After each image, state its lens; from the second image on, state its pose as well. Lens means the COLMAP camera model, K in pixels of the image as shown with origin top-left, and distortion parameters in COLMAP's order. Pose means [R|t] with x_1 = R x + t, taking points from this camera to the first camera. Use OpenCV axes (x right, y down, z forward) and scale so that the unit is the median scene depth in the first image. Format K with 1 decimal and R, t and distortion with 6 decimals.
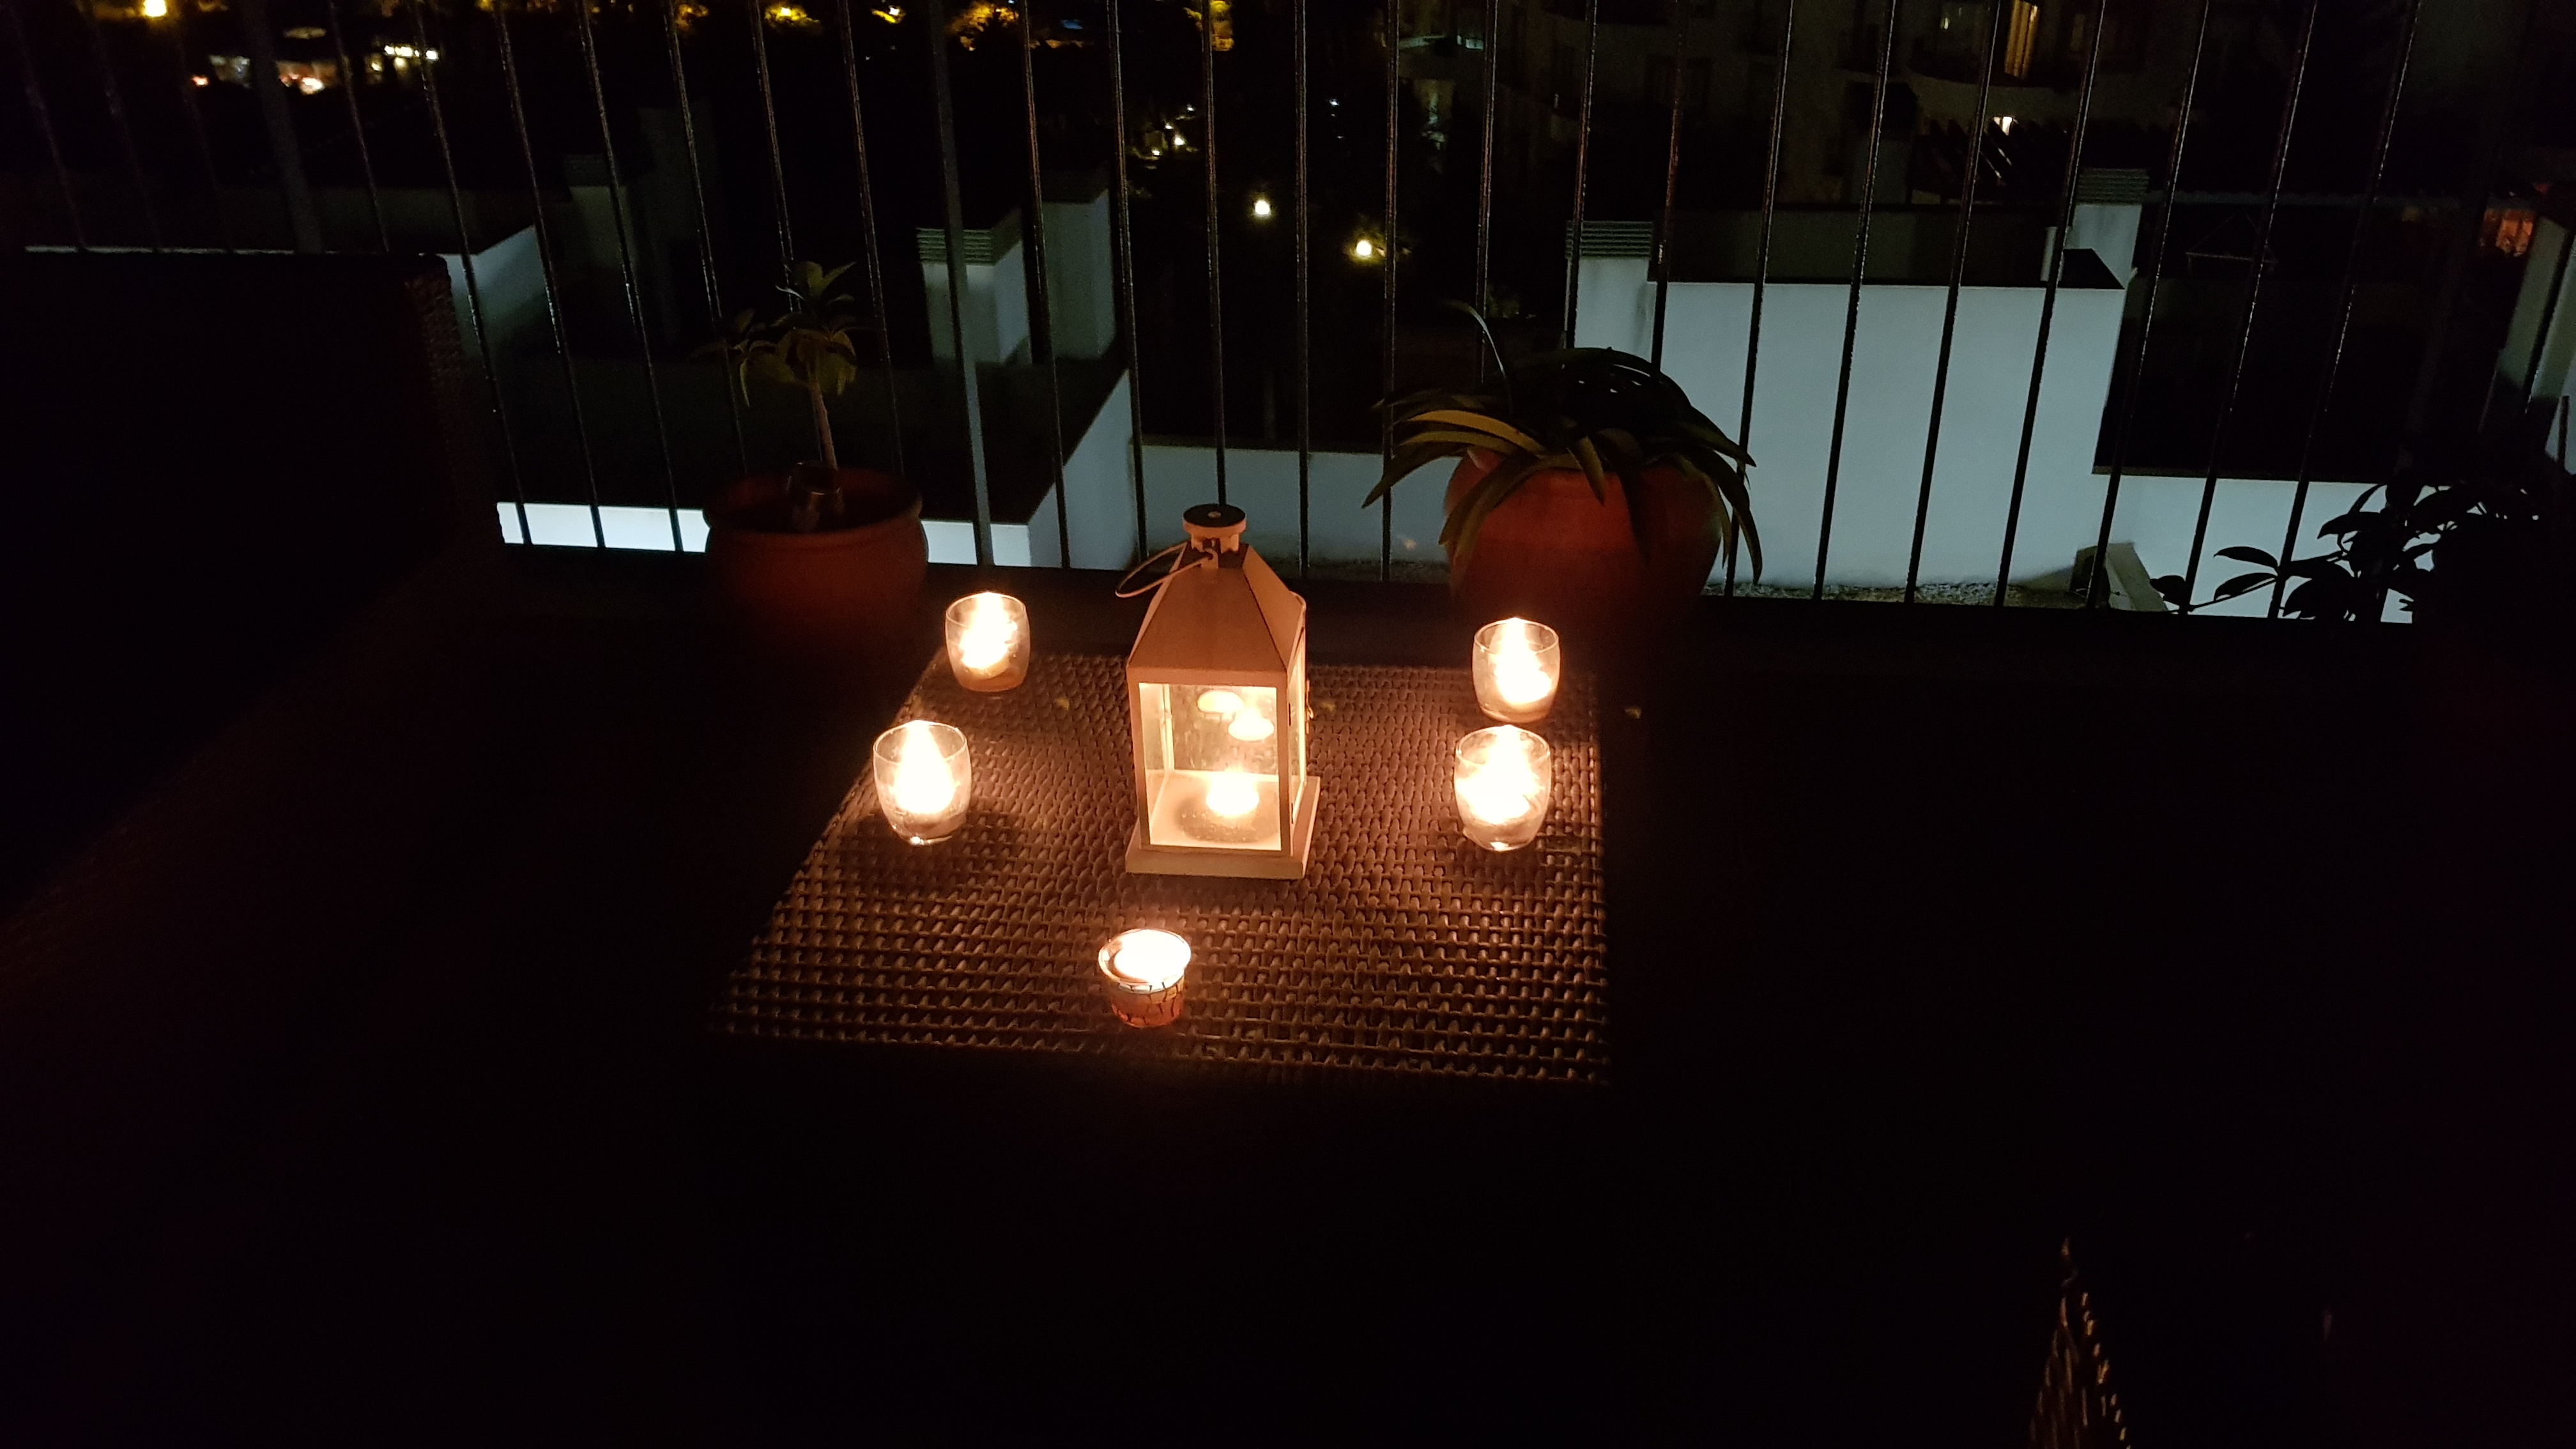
lens RADIAL K [[2020.4, 0, 1243.1], [0, 2020.4, 724.8], [0, 0, 1]] dist [0.175722, -0.236384]
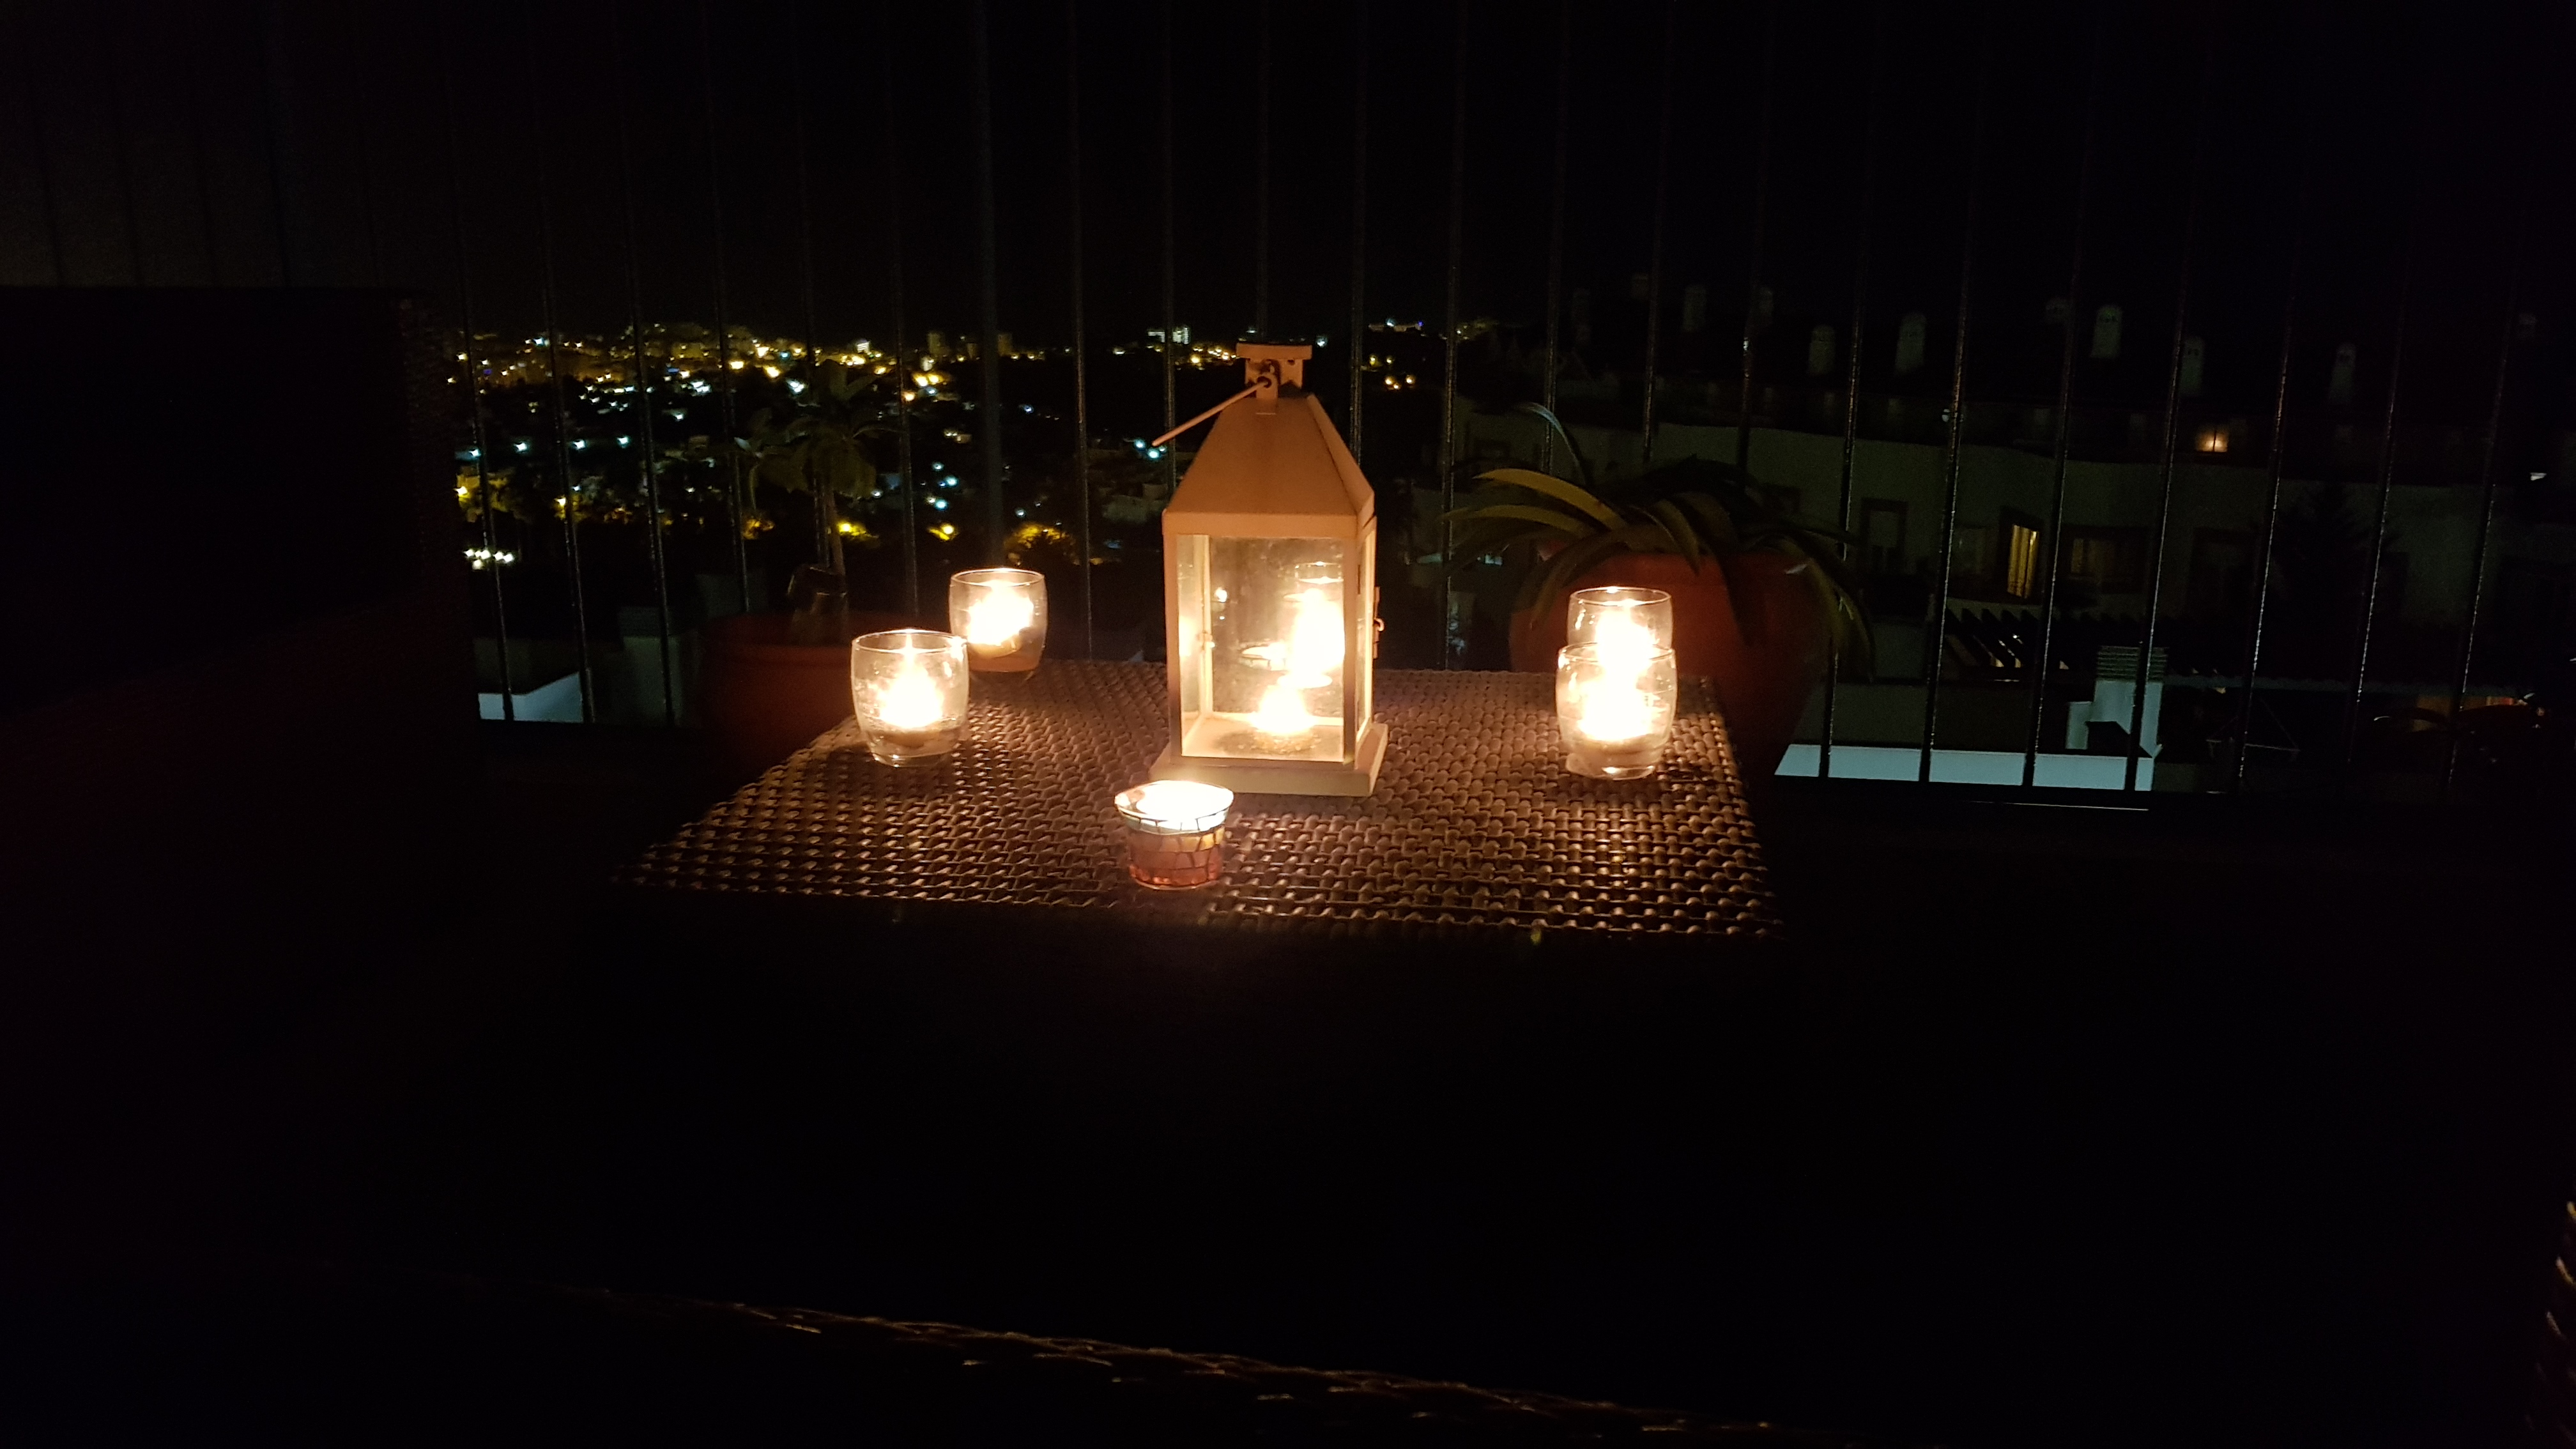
lens RADIAL K [[2020.4, 0, 1243.1], [0, 2020.4, 724.8], [0, 0, 1]] dist [0.175722, -0.236384]
pose [[0.999567, 0.026464, -0.012857, -0.011420], [-0.028803, 0.969337, -0.244043, 0.246842], [0.006005, 0.244307, 0.969679, 0.209737]]
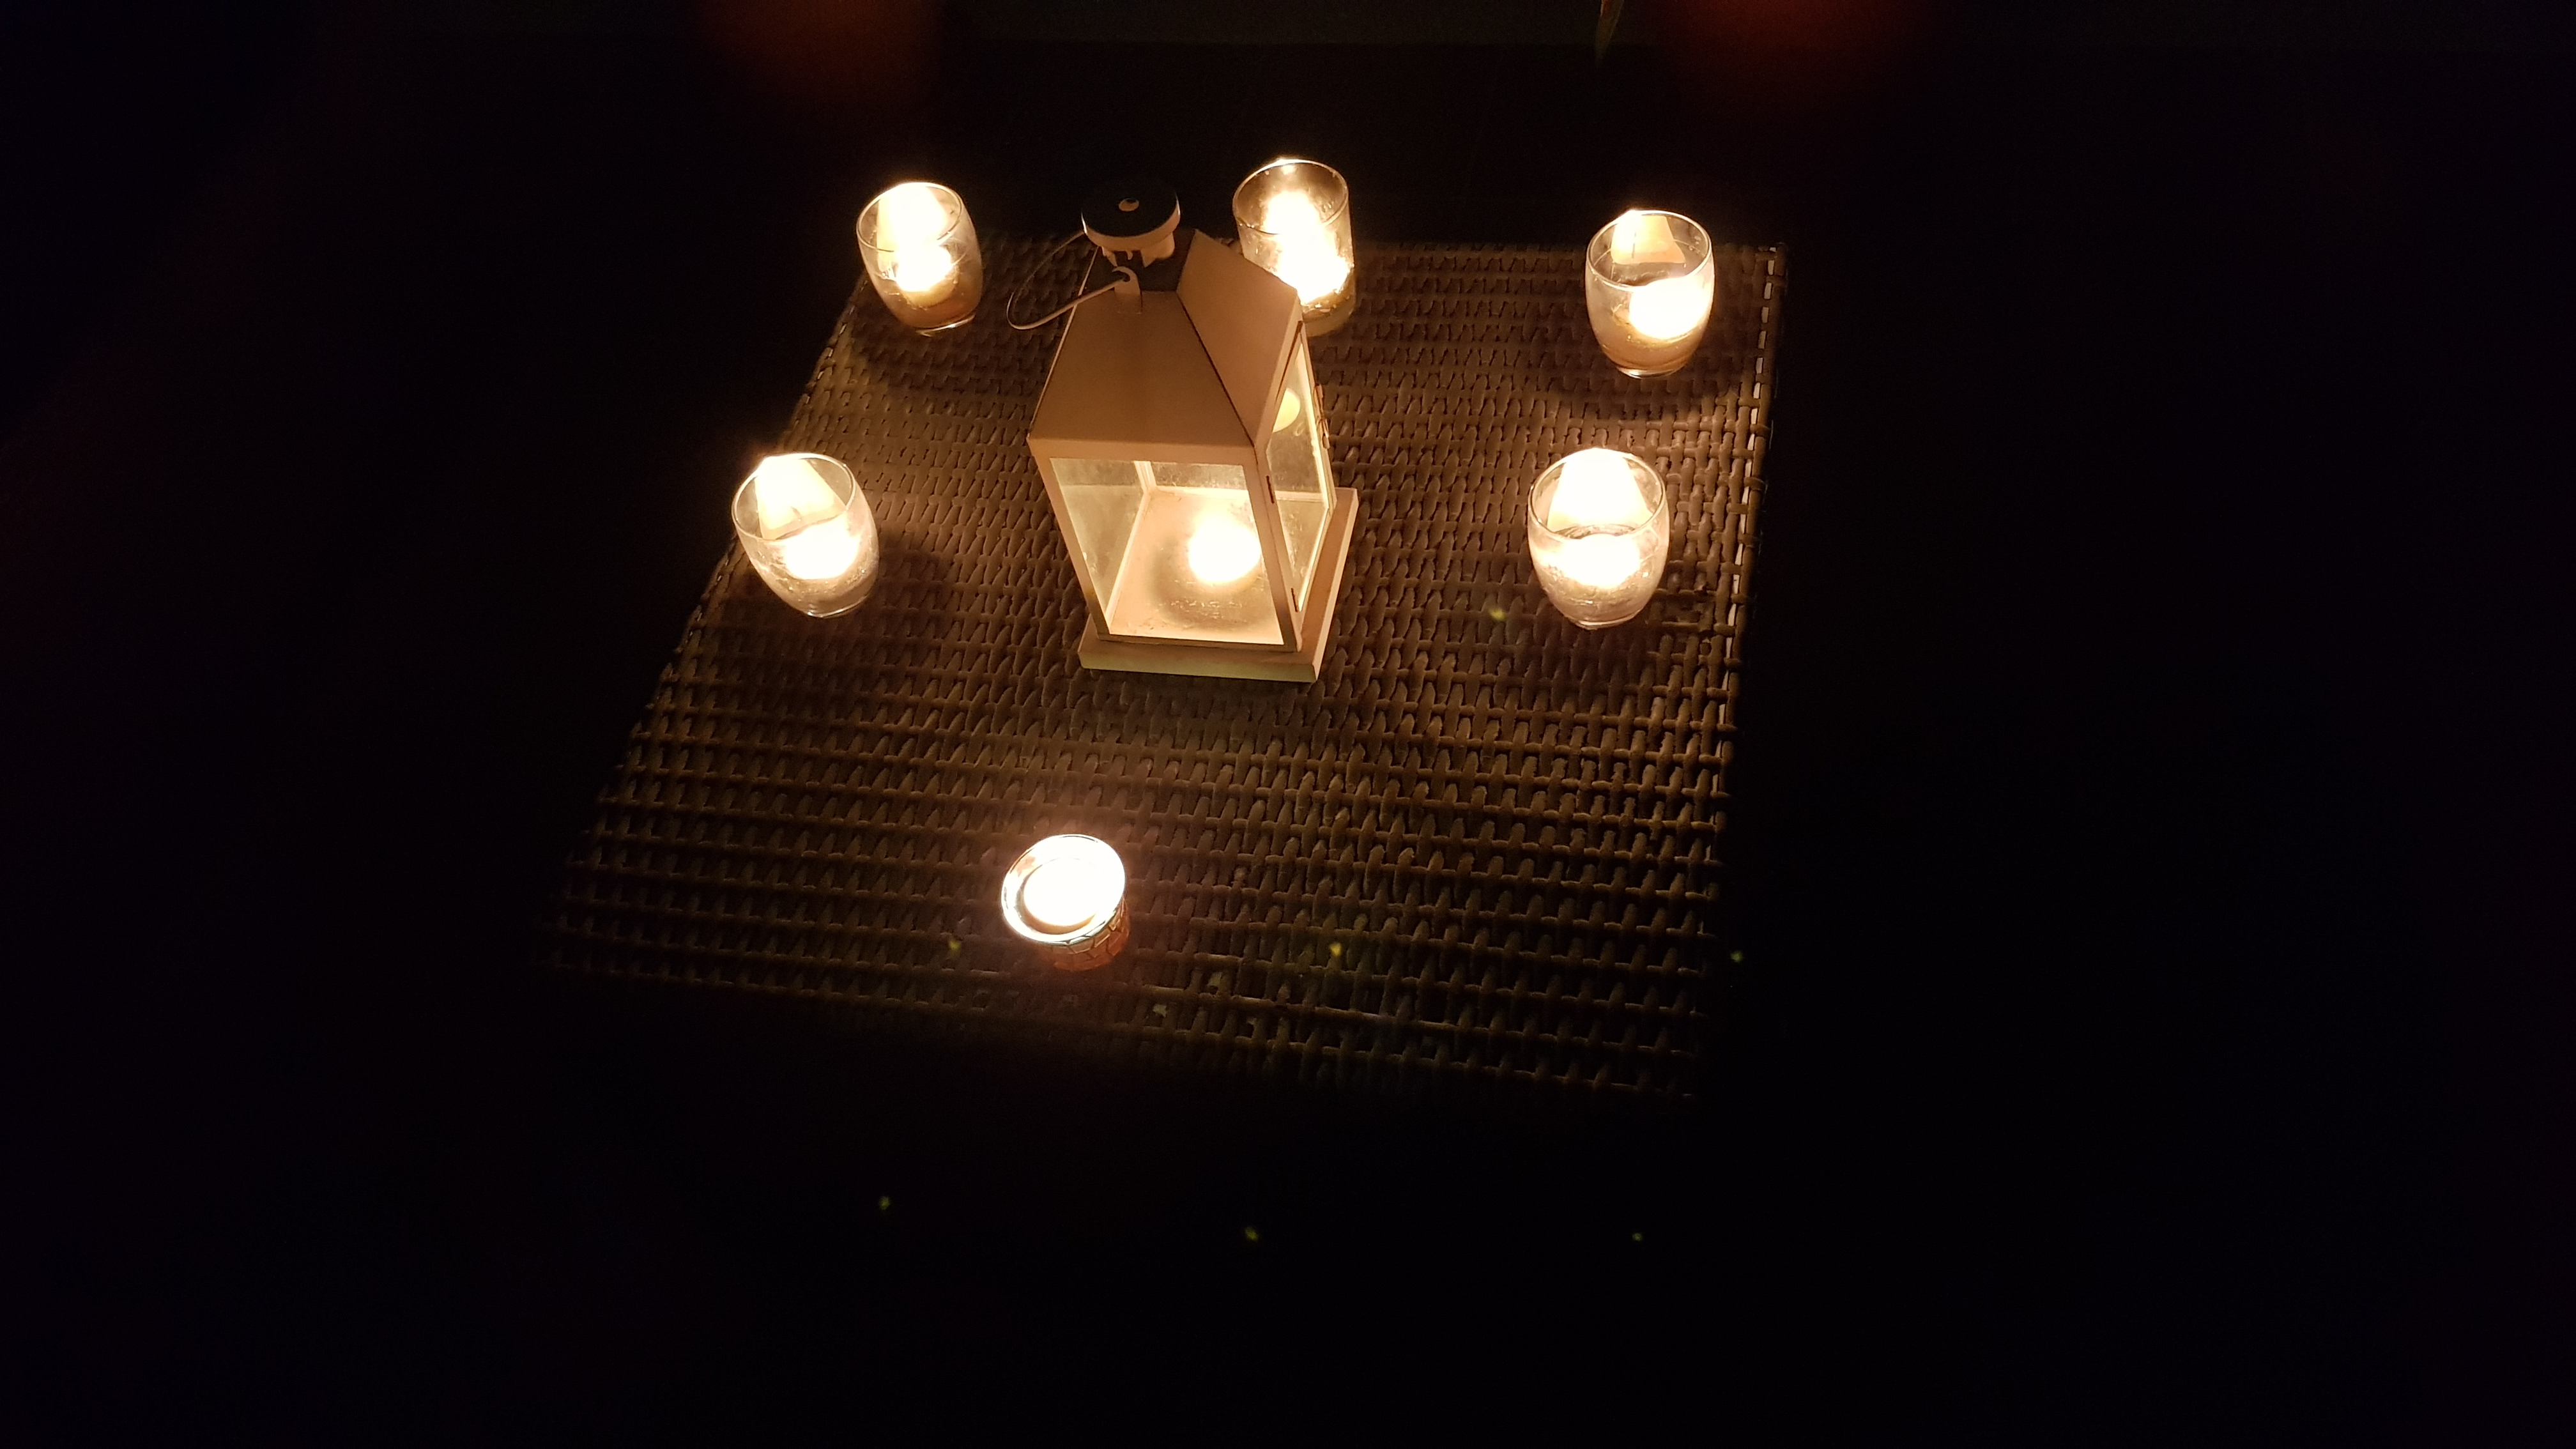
lens RADIAL K [[2020.4, 0, 1243.1], [0, 2020.4, 724.8], [0, 0, 1]] dist [0.175722, -0.236384]
pose [[0.988228, -0.014221, -0.152326, 0.114203], [0.075815, 0.910336, 0.406868, -0.207745], [0.132881, -0.413627, 0.900697, 0.334096]]
